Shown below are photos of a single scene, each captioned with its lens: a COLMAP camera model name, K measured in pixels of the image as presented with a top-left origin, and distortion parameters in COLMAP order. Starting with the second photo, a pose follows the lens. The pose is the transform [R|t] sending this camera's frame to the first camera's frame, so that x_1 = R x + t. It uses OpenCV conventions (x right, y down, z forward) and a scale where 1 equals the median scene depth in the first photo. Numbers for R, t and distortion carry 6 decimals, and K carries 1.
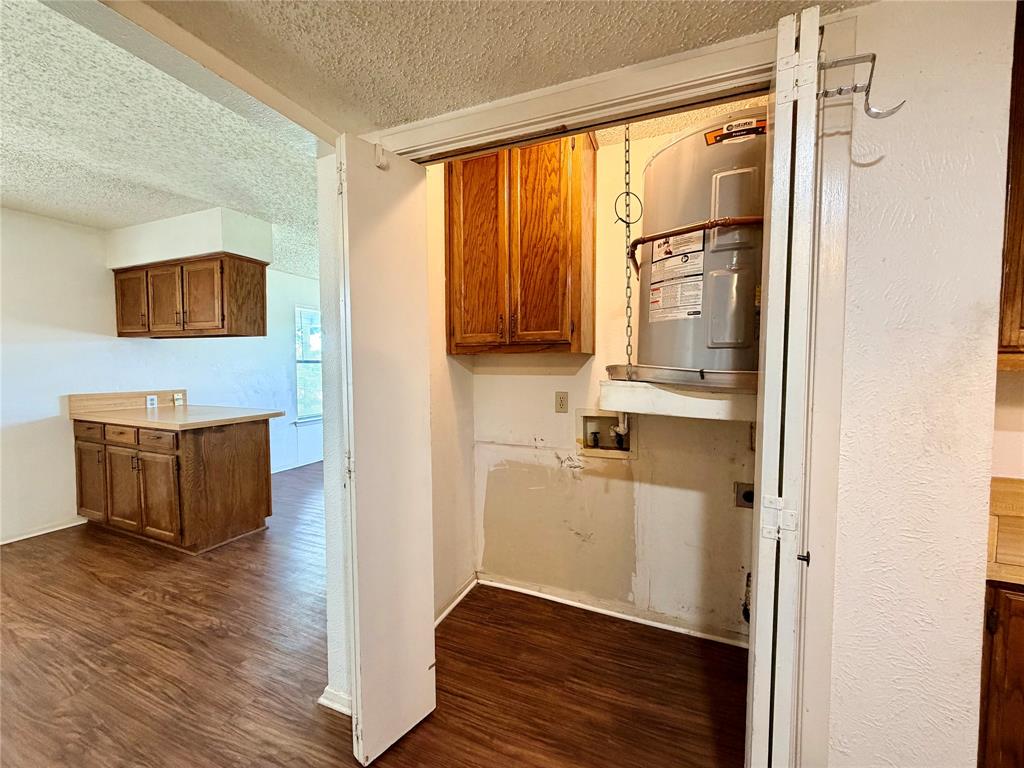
lens RADIAL K [[419.1, 0, 503.9], [0, 419.1, 380.4], [0, 0, 1]] dist [-0.002151, 0.001101]
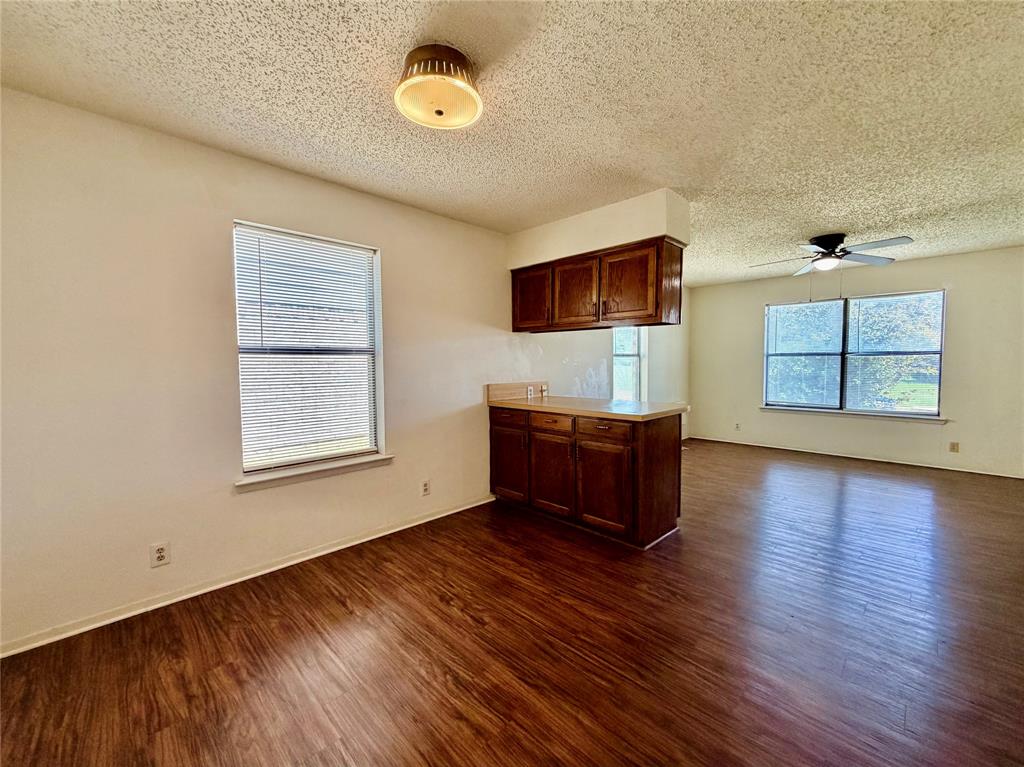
lens RADIAL K [[419.1, 0, 501.9], [0, 419.1, 379.2], [0, 0, 1]] dist [-0.002151, 0.001101]
pose [[0.924143, 0.009291, -0.381934, -0.587595], [-0.009725, 0.999952, 0.000795, 0.020118], [0.381923, 0.002980, 0.924189, -0.019764]]
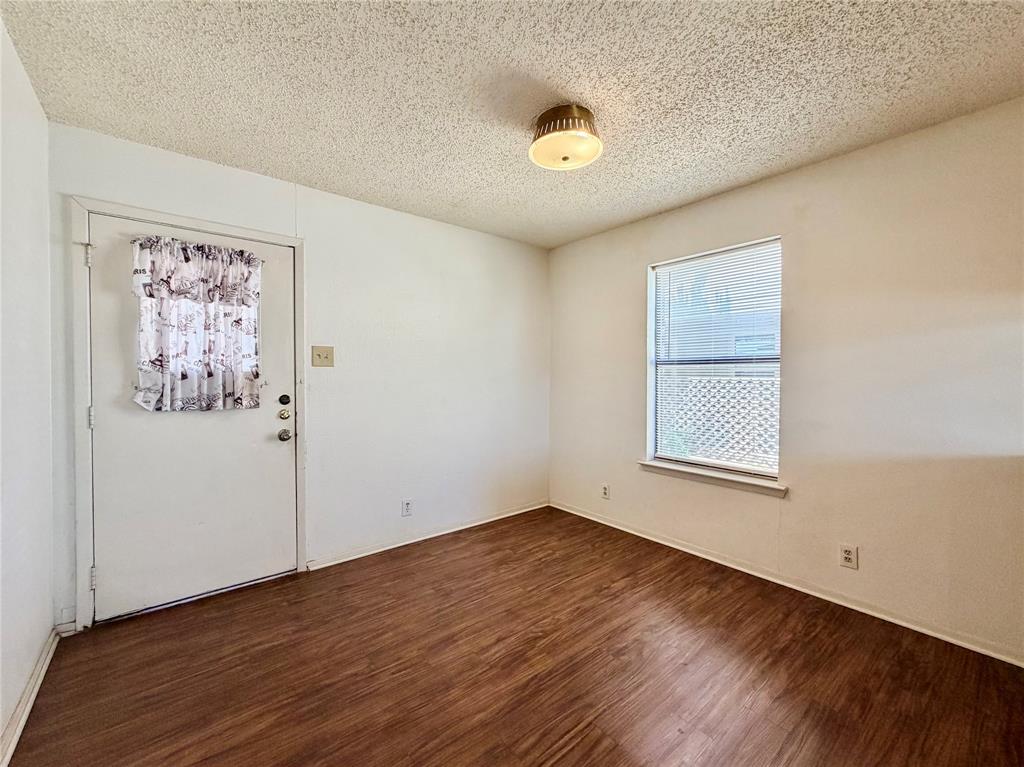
lens RADIAL K [[419.1, 0, 508.8], [0, 419.1, 379.6], [0, 0, 1]] dist [-0.002151, 0.001101]
pose [[-0.465081, 0.016365, -0.885117, -0.292987], [-0.031020, 0.998914, 0.034768, -0.009940], [0.884725, 0.043626, -0.464068, 0.621959]]
